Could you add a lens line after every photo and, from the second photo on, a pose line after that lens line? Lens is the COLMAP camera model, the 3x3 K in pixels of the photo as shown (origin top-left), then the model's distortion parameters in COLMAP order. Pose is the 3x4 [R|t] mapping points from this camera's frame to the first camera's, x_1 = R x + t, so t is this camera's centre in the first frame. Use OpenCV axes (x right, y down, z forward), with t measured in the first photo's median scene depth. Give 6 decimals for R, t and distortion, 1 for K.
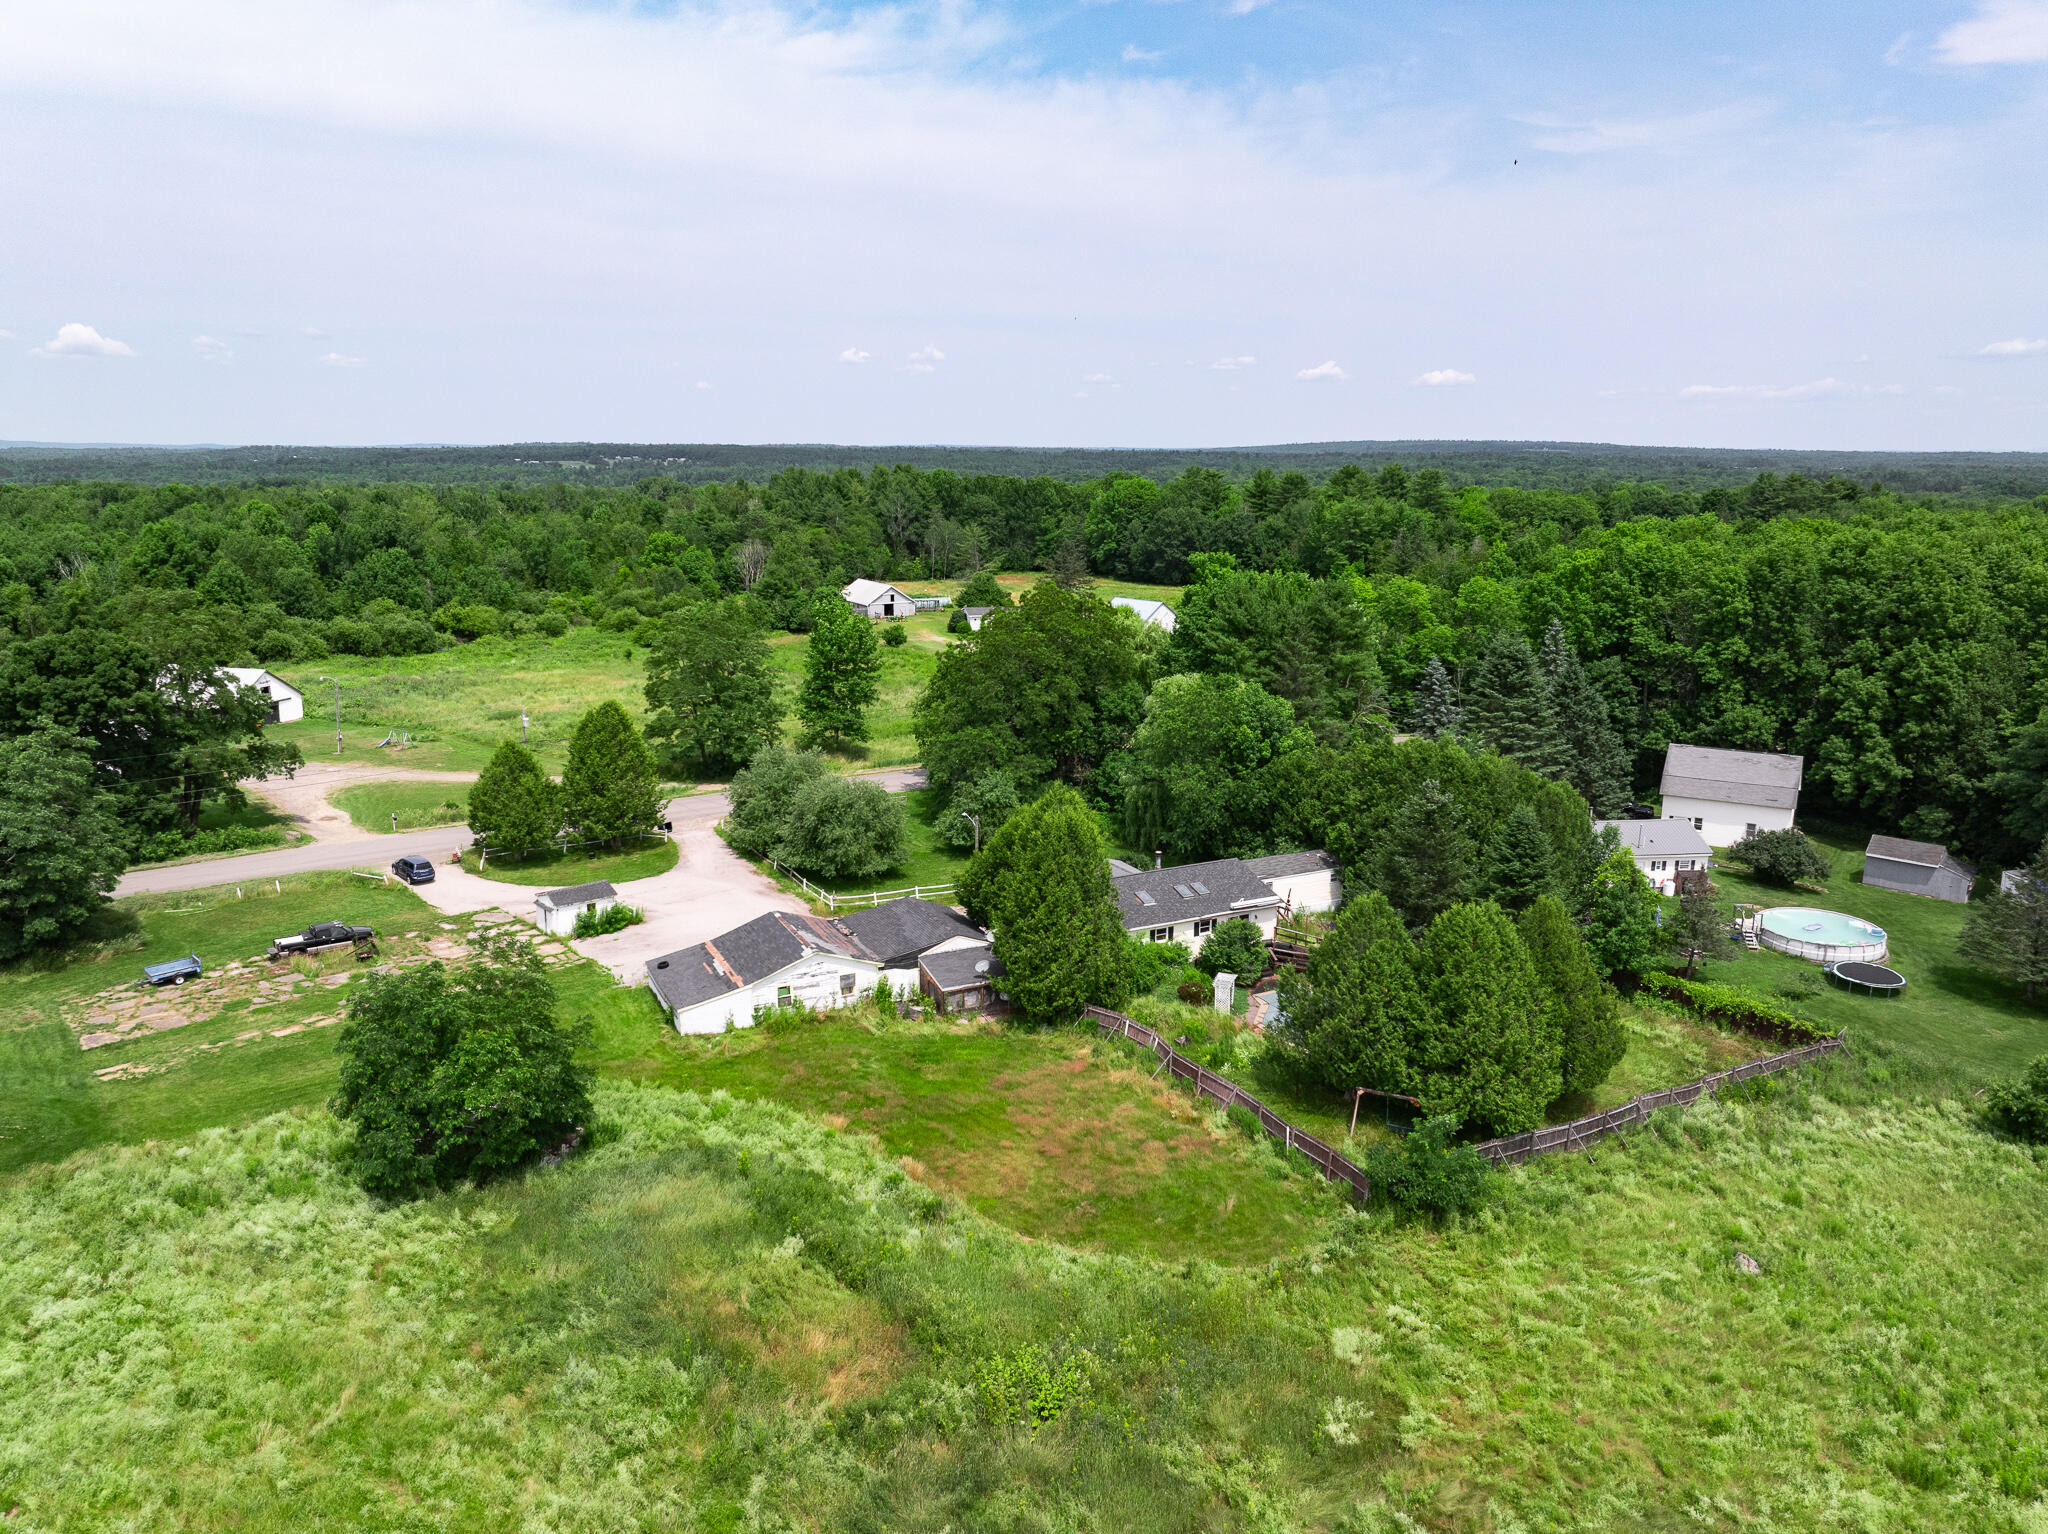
lens RADIAL K [[1438.4, 0, 991.7], [0, 1438.4, 753.0], [0, 0, 1]] dist [-0.043722, 0.013658]
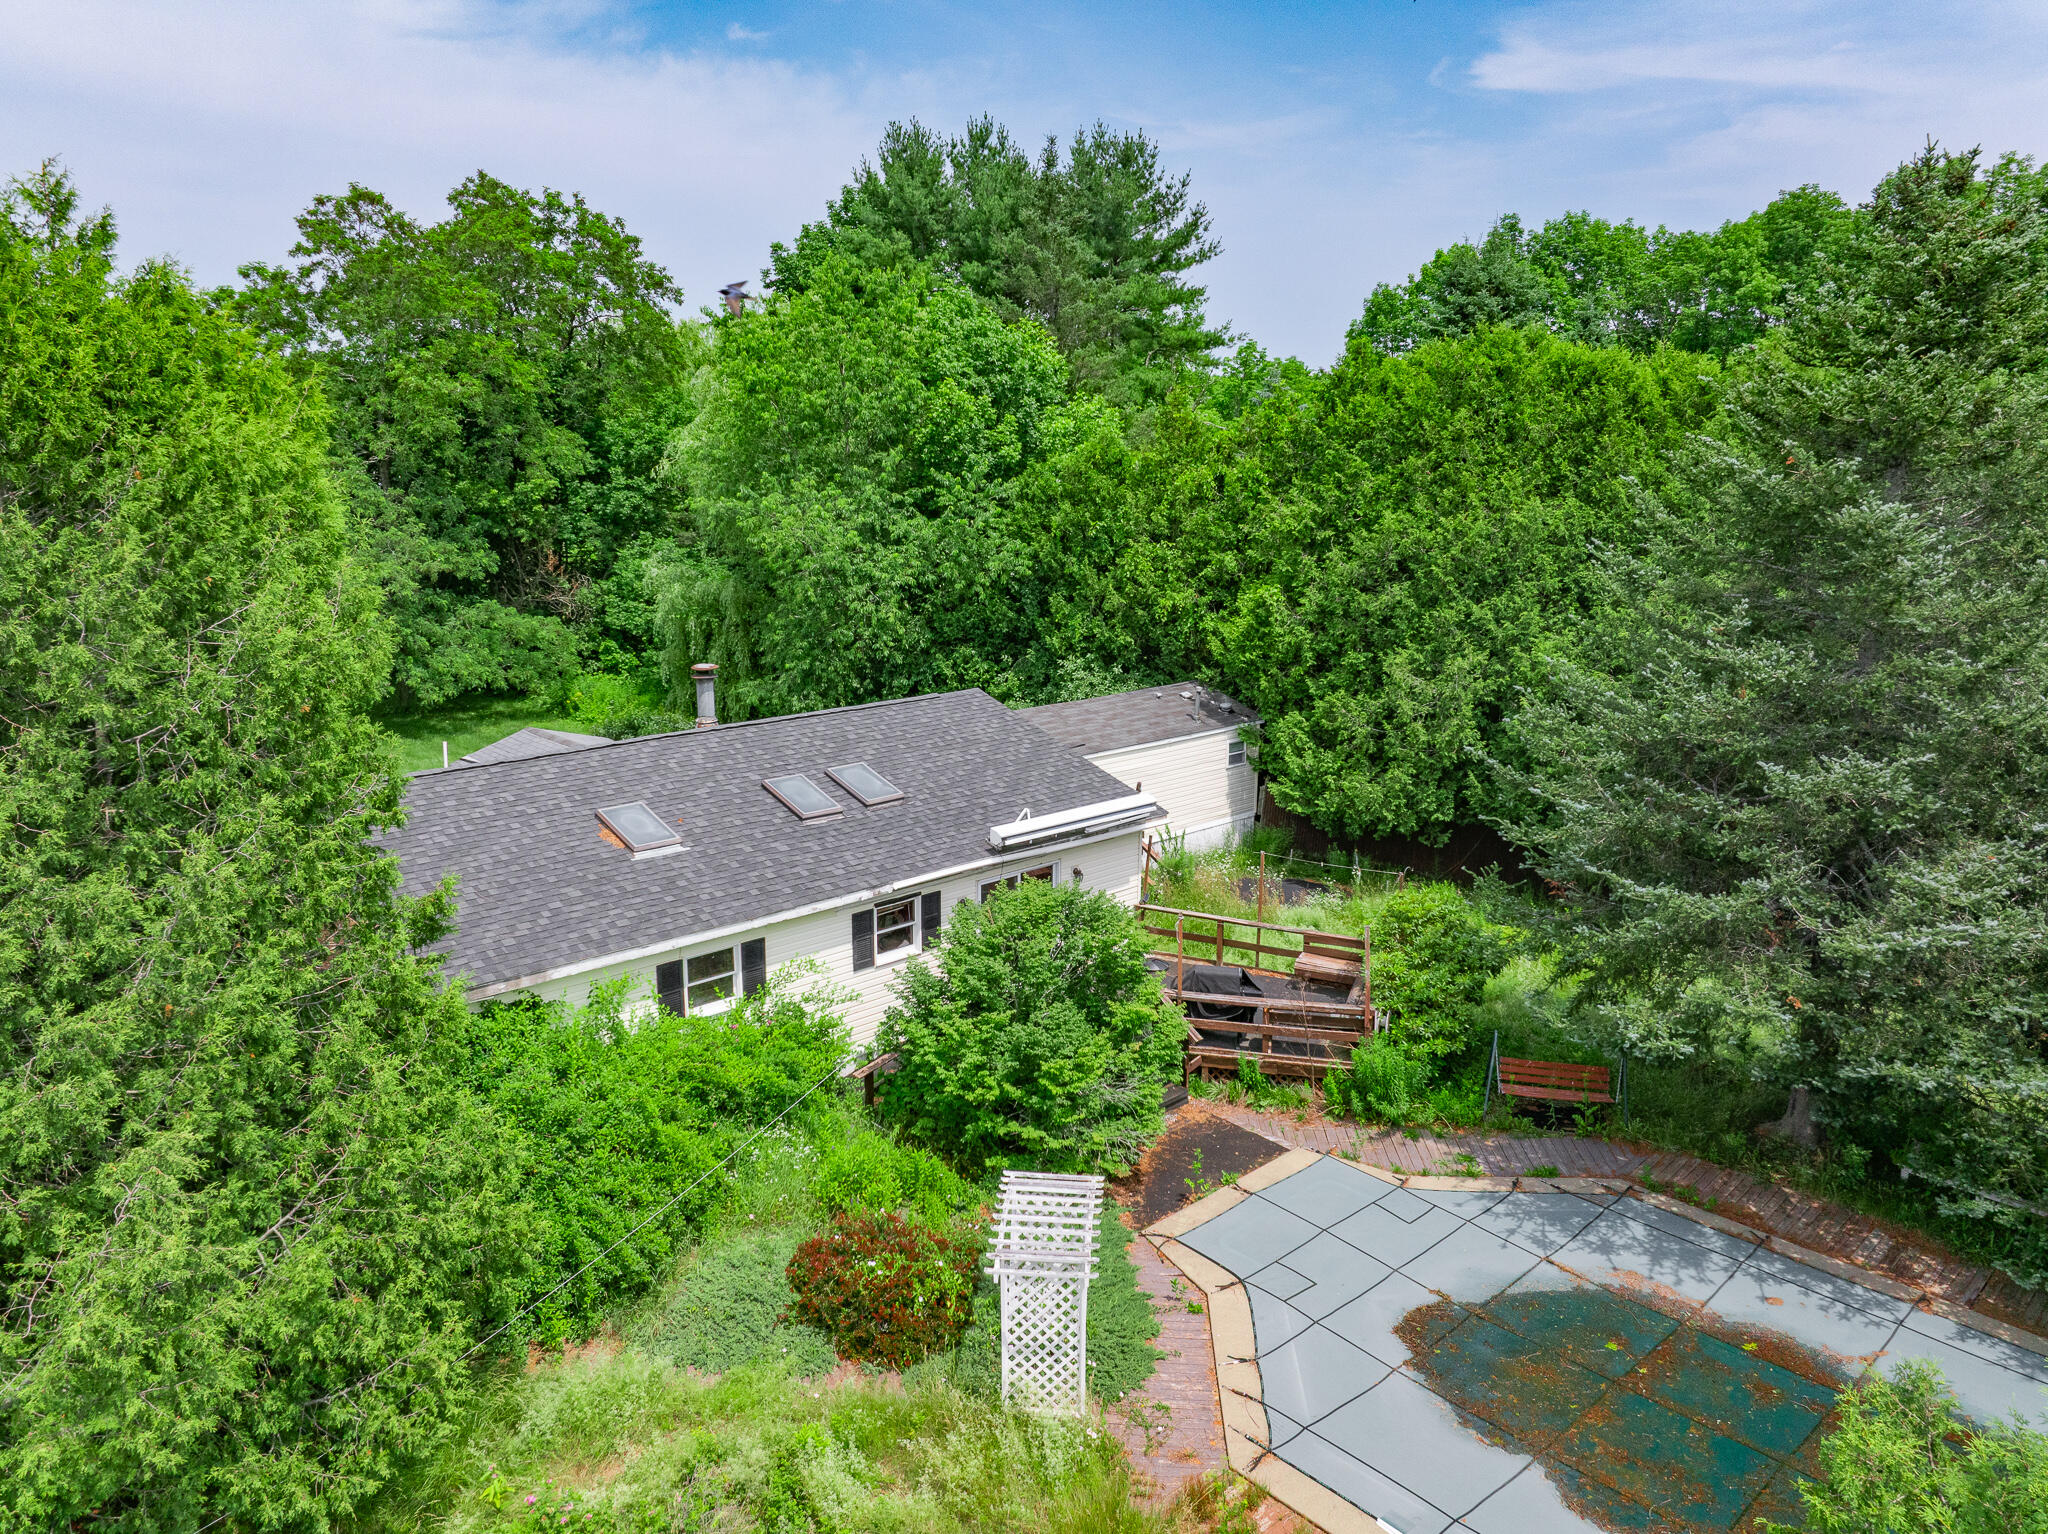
lens RADIAL K [[1438.4, 0, 1002.7], [0, 1438.4, 772.6], [0, 0, 1]] dist [-0.043722, 0.013658]
pose [[0.966793, -0.063958, 0.247427, 0.091198], [0.058789, 0.997871, 0.028229, 0.075601], [-0.248706, -0.012745, 0.968495, 0.645814]]
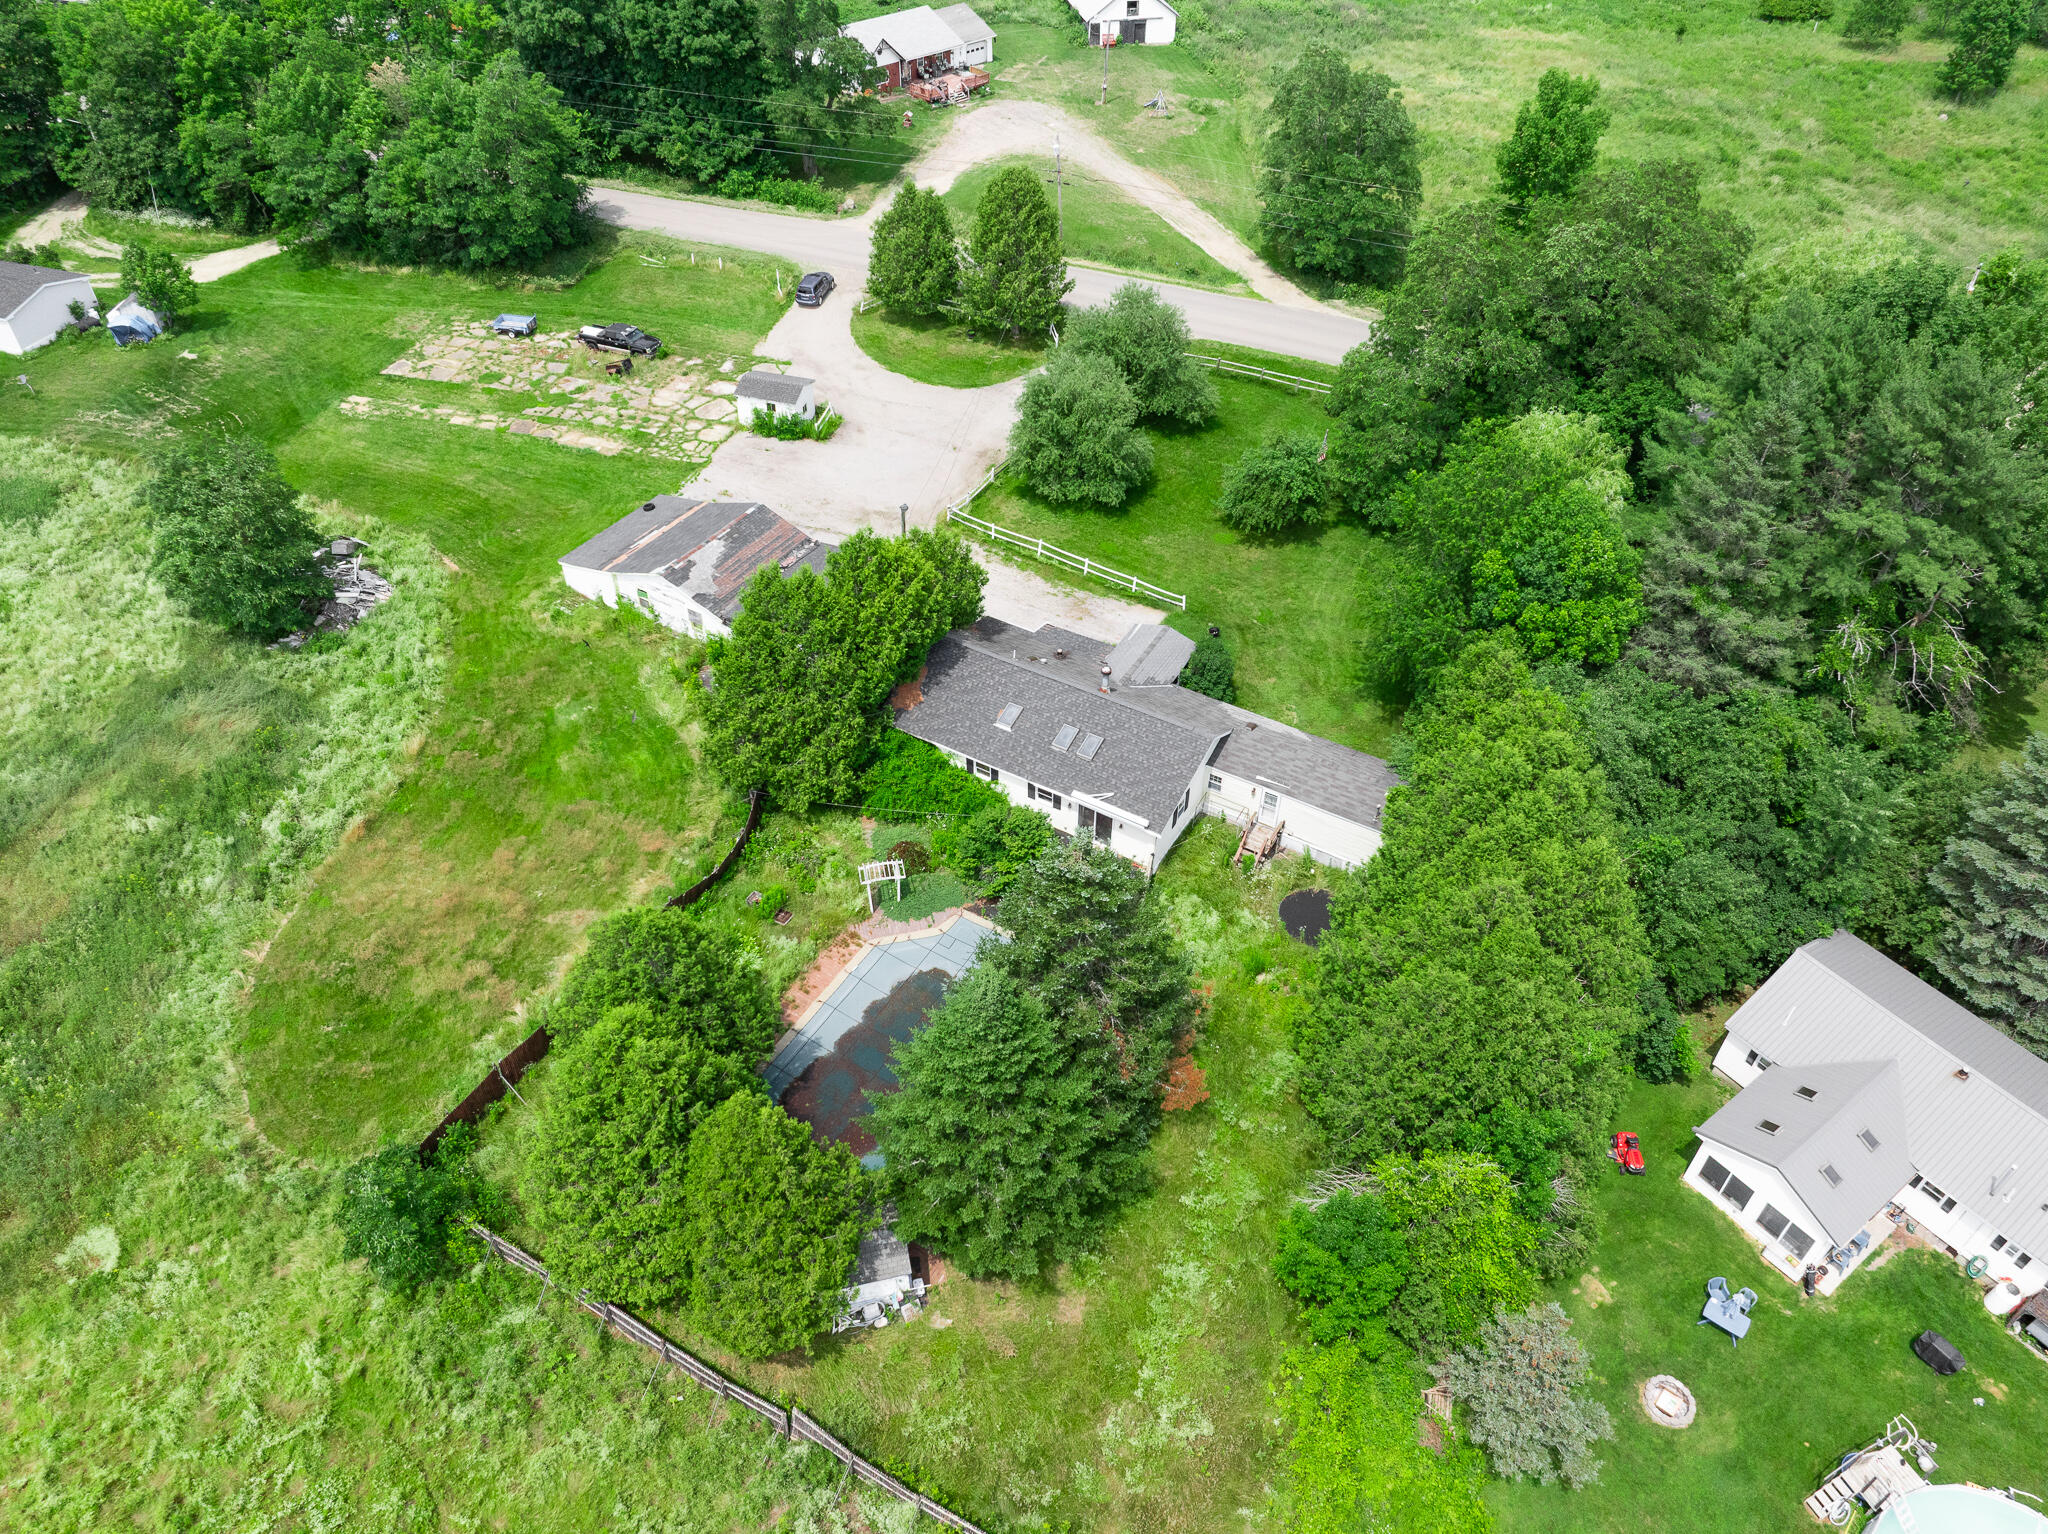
lens RADIAL K [[1438.4, 0, 1018.4], [0, 1438.4, 761.1], [0, 0, 1]] dist [-0.043722, 0.013658]
pose [[0.529821, 0.566137, -0.631489, 0.499199], [-0.188225, 0.804507, 0.563329, -0.250492], [0.826959, -0.179602, 0.532806, 0.523173]]
